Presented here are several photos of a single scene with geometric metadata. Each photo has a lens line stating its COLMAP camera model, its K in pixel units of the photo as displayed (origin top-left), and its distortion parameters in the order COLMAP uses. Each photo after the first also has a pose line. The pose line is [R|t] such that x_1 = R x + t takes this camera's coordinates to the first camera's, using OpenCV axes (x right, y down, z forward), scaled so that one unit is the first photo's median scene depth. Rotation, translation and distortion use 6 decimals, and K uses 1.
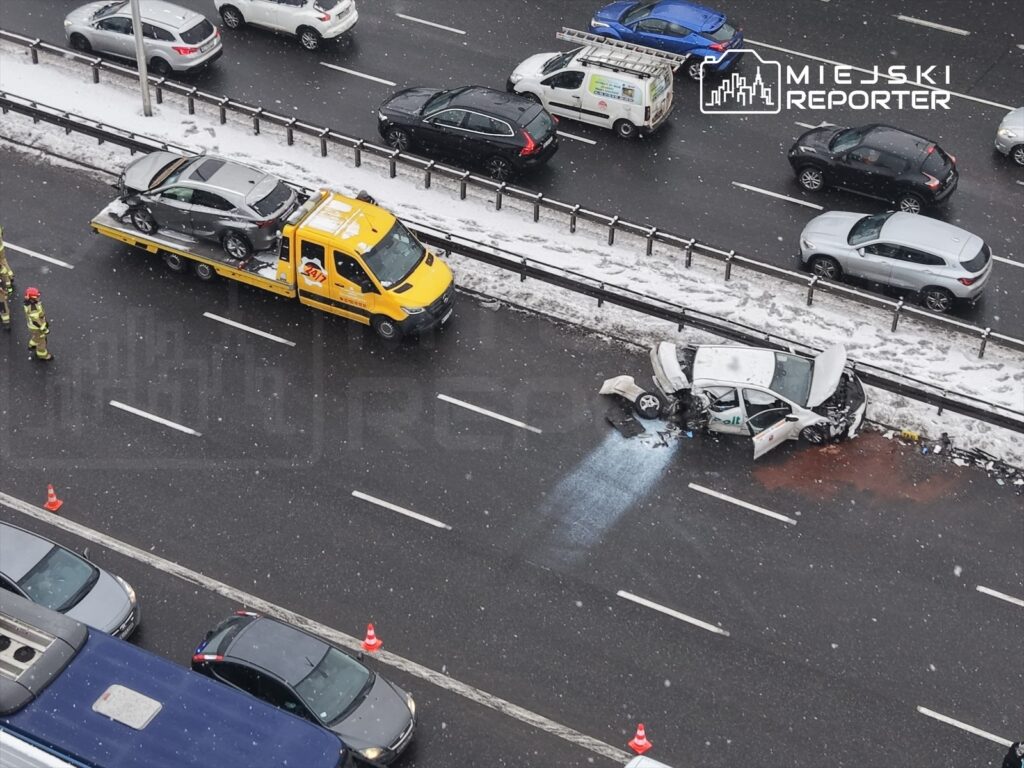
lens RADIAL K [[2074.2, 0, 502.0], [0, 2074.2, 383.3], [0, 0, 1]] dist [0.201796, 0.000000]
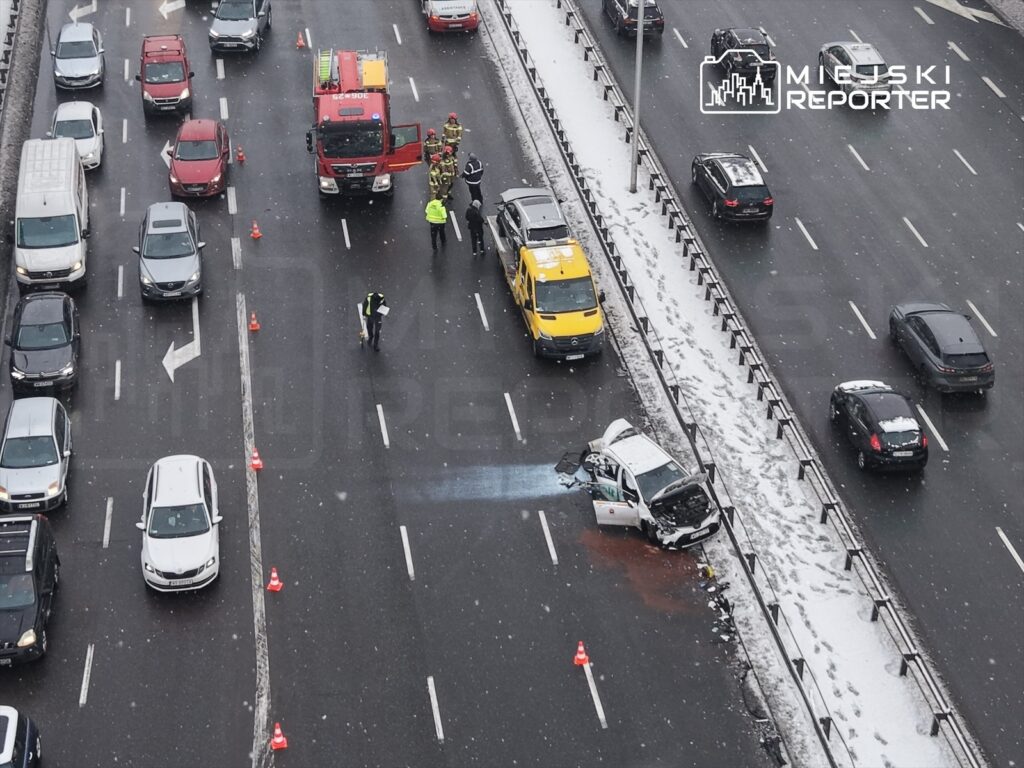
lens RADIAL K [[2074.2, 0, 510.8], [0, 2074.2, 384.4], [0, 0, 1]] dist [0.201796, 0.000000]
pose [[0.583693, 0.380112, -0.717508, 0.839031], [-0.492414, 0.868329, 0.059433, -0.071862], [0.645624, 0.318621, 0.694010, 0.111079]]
